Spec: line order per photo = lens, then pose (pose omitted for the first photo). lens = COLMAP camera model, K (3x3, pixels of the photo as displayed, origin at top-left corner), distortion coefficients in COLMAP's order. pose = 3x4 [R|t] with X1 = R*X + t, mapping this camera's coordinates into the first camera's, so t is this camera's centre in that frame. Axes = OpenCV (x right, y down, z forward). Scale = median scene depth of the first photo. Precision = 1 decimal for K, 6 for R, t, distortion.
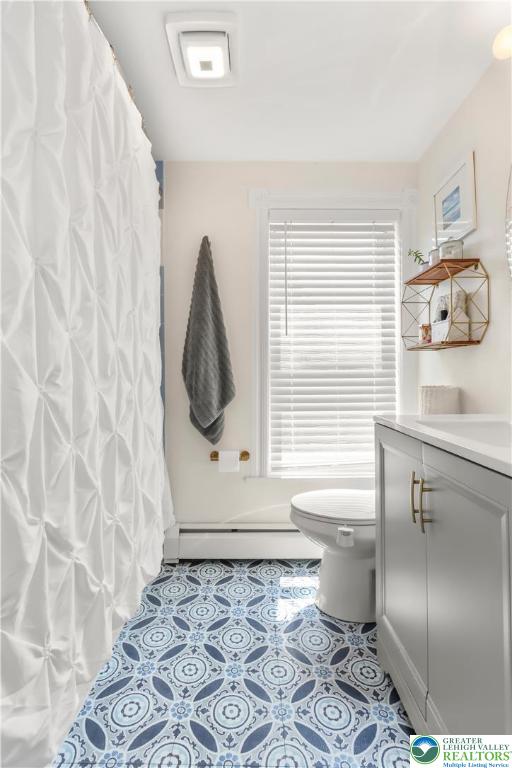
lens RADIAL K [[349.6, 0, 256.7], [0, 349.6, 370.4], [0, 0, 1]] dist [-0.001495, -0.000047]
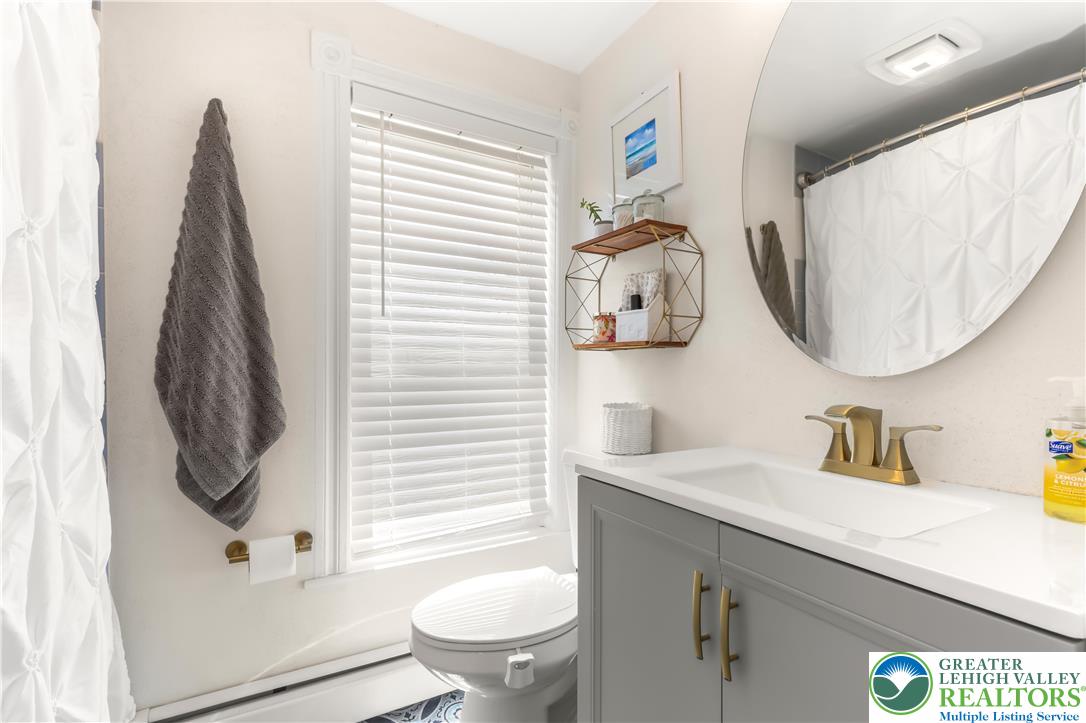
lens RADIAL K [[502.5, 0, 542.1], [0, 502.5, 374.6], [0, 0, 1]] dist [0.002028, 0.000889]
pose [[0.879471, 0.003470, 0.475939, -0.082682], [-0.012465, 0.999798, 0.015744, -0.023151], [-0.475788, -0.019779, 0.879337, 0.177151]]
